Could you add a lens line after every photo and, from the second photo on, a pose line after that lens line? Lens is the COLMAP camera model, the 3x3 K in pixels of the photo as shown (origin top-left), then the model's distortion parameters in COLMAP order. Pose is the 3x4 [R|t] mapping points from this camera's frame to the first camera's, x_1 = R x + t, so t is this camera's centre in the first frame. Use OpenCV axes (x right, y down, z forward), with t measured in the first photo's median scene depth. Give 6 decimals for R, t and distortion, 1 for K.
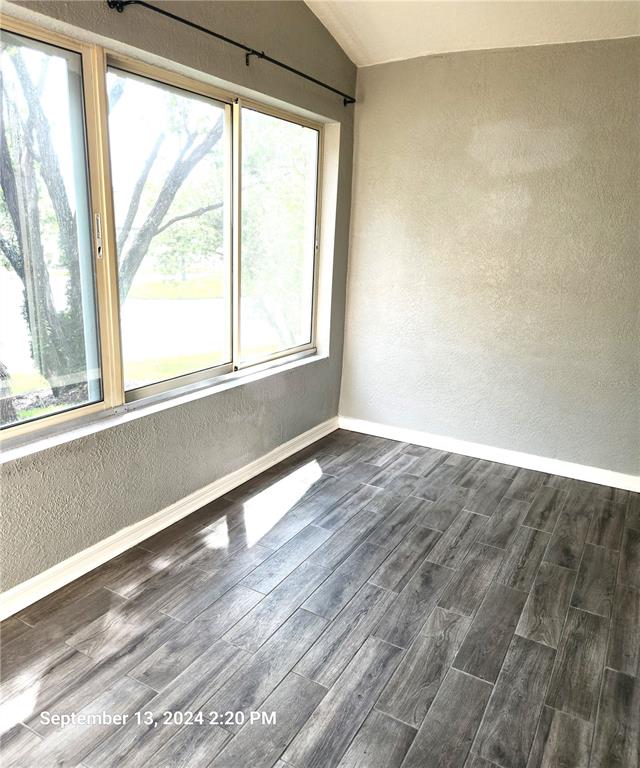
lens RADIAL K [[580.2, 0, 323.1], [0, 580.2, 386.2], [0, 0, 1]] dist [0.139204, -0.122978]
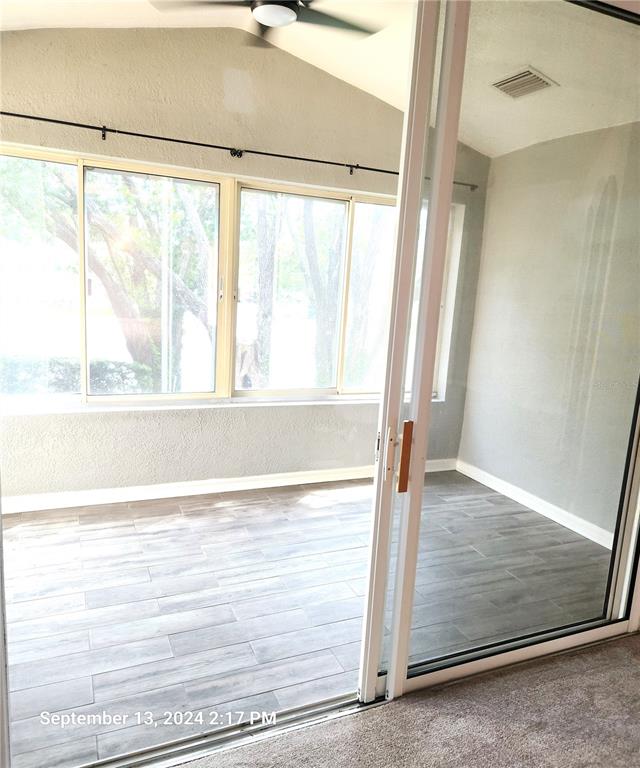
lens RADIAL K [[580.2, 0, 323.1], [0, 580.2, 386.2], [0, 0, 1]] dist [0.139204, -0.122978]
pose [[0.803019, 0.119301, -0.583890, 0.586125], [-0.184742, 0.981326, -0.053569, 0.029906], [0.566595, 0.150886, 0.810064, -0.067264]]
